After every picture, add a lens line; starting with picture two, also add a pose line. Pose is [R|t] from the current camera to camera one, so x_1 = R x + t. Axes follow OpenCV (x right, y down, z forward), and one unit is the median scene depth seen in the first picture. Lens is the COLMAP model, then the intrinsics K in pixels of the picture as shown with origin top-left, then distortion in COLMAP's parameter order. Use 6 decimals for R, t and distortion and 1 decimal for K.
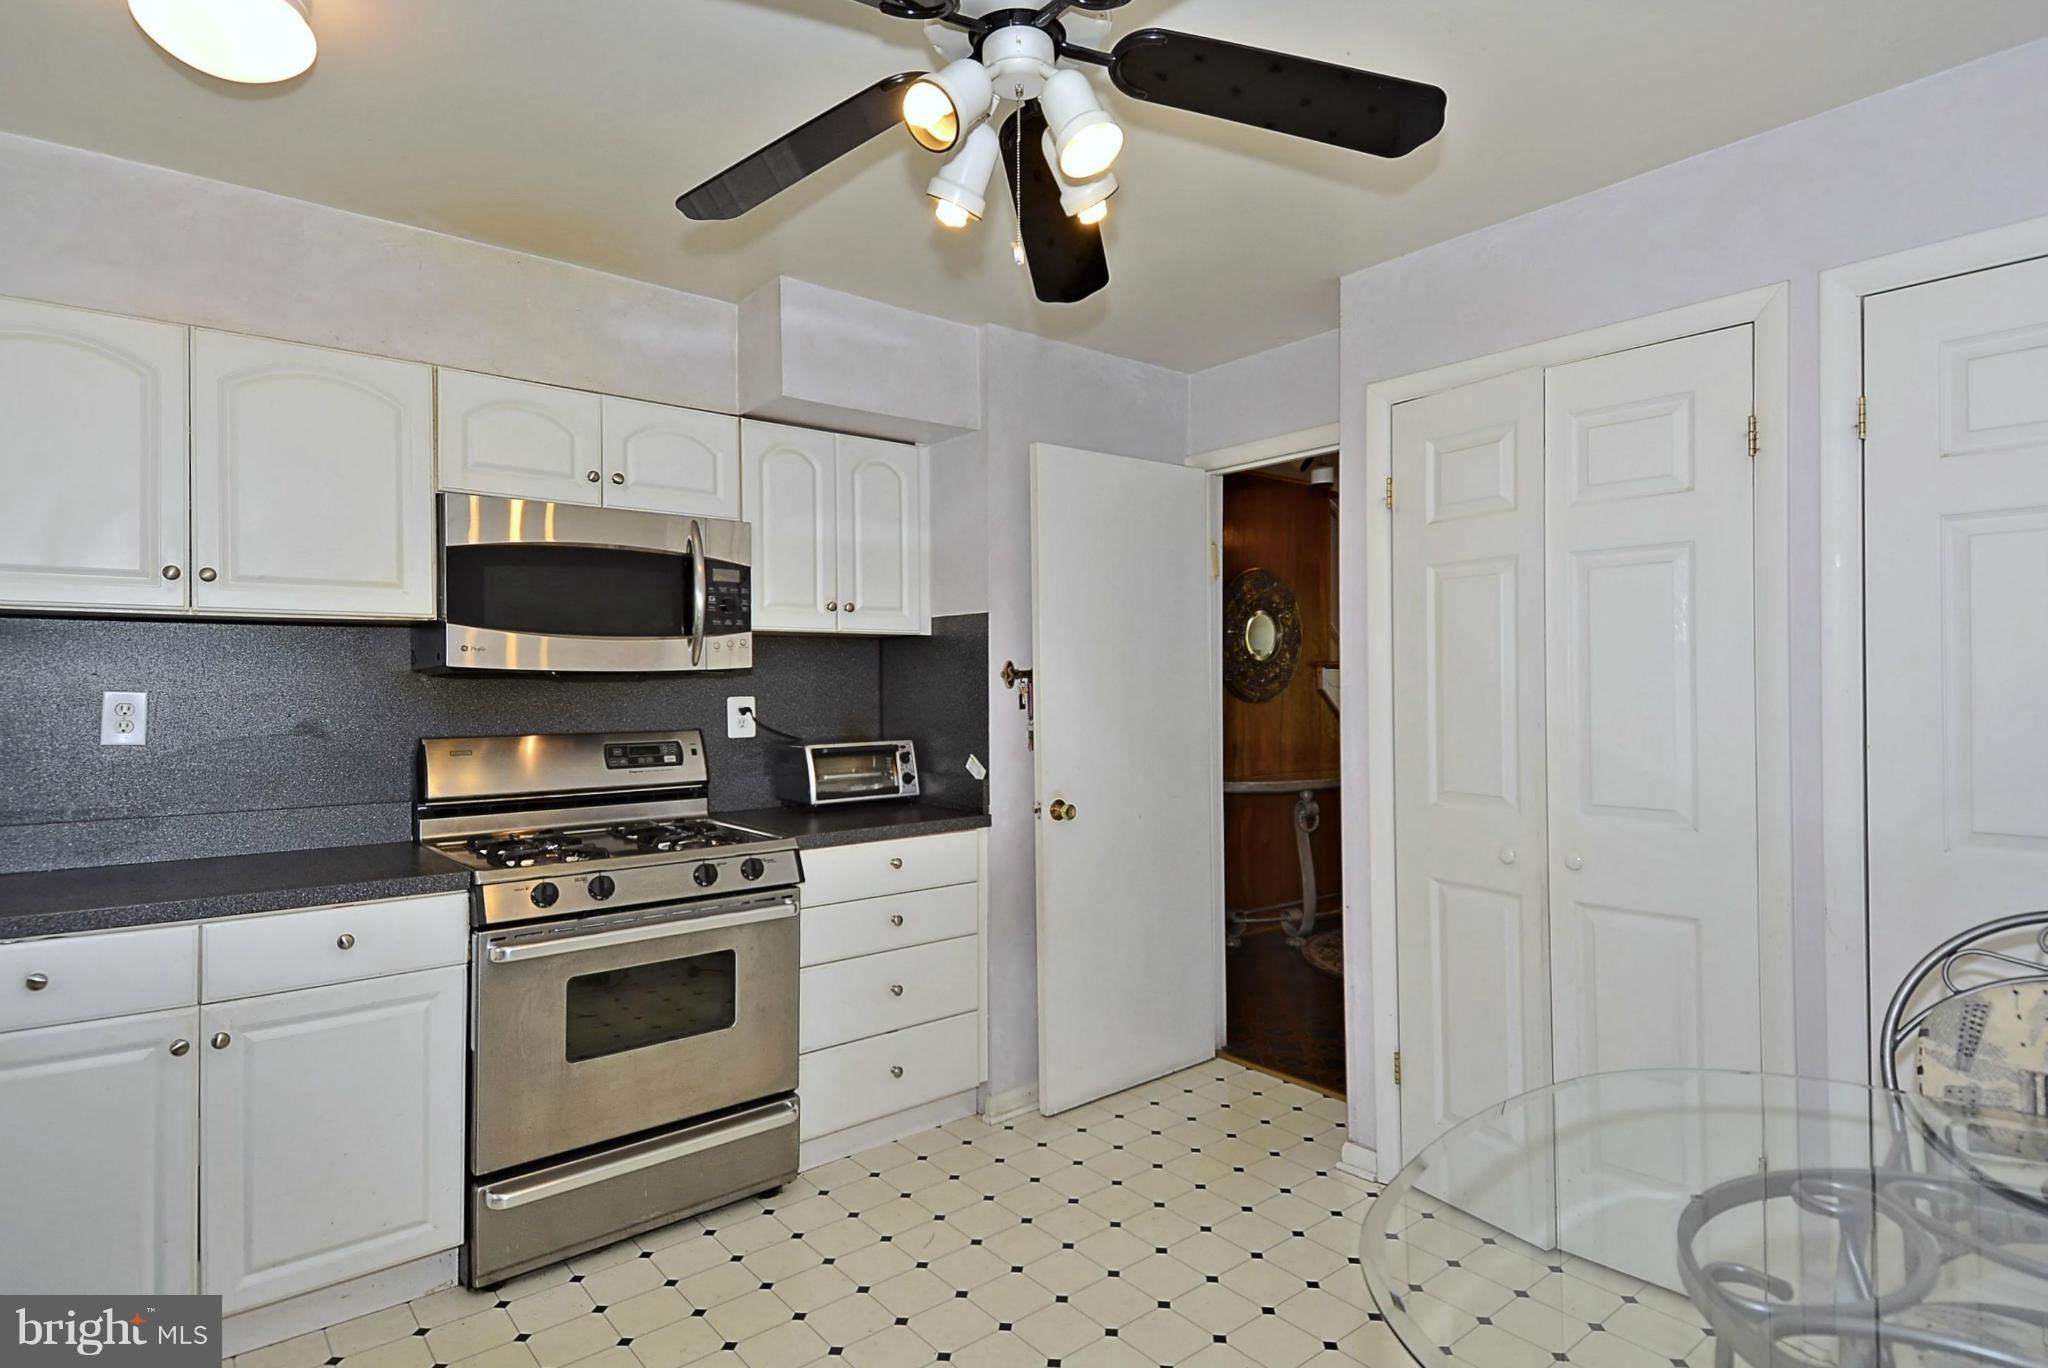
lens RADIAL K [[1078.5, 0, 1012.2], [0, 1078.5, 684.2], [0, 0, 1]] dist [0.023428, -0.003057]
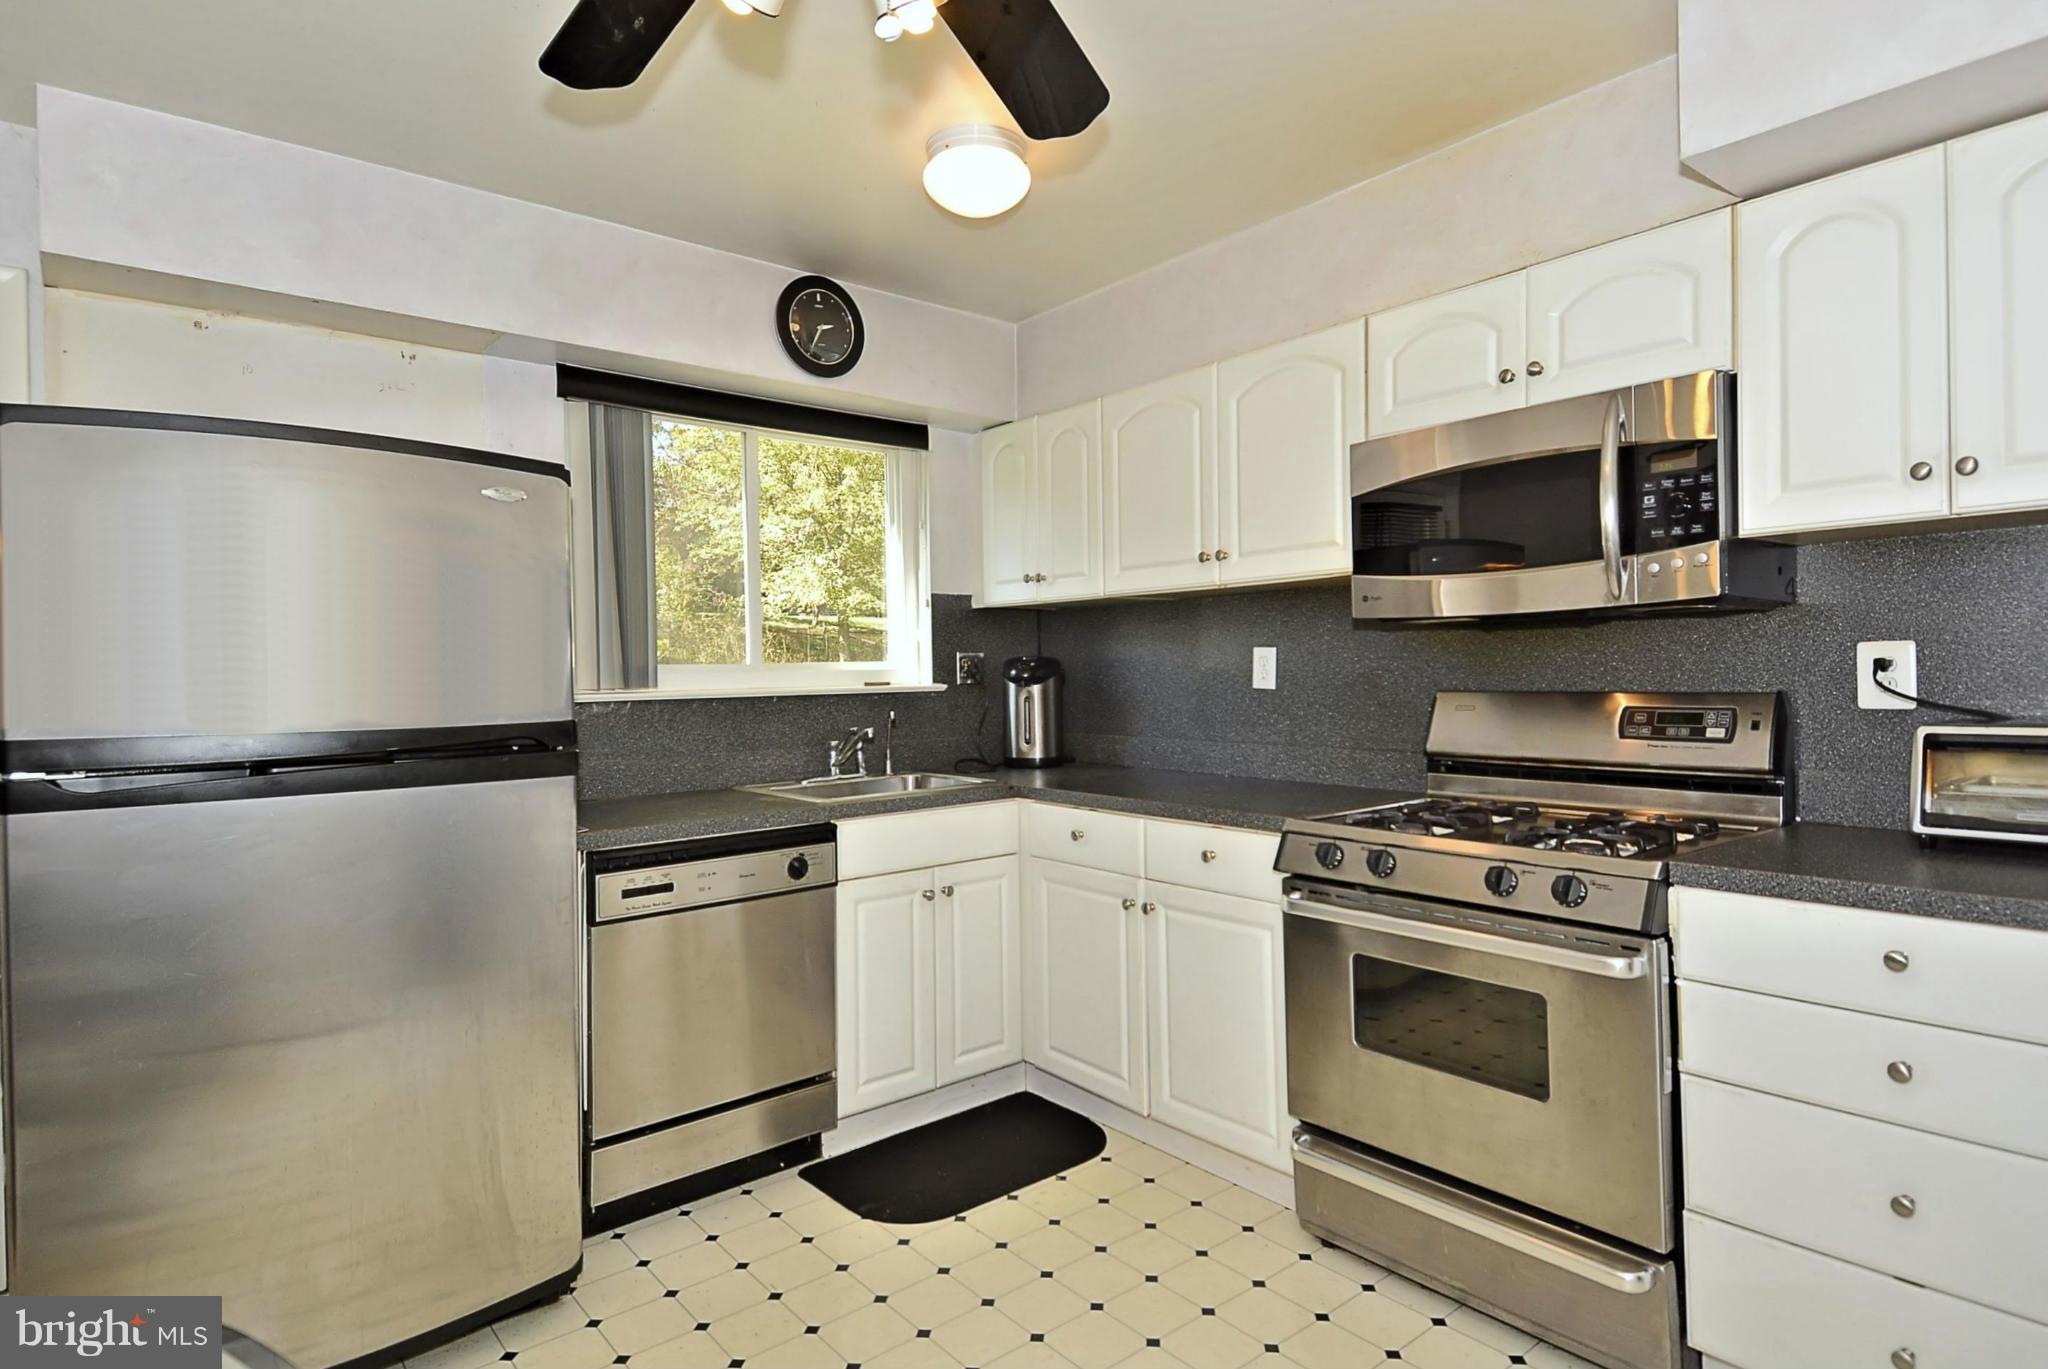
lens RADIAL K [[1078.5, 0, 1022.1], [0, 1078.5, 682.6], [0, 0, 1]] dist [0.023428, -0.003057]
pose [[0.011708, 0.016626, -0.999793, 0.429613], [0.016428, 0.999724, 0.016817, 0.019749], [0.999796, -0.016622, 0.011432, 0.617125]]
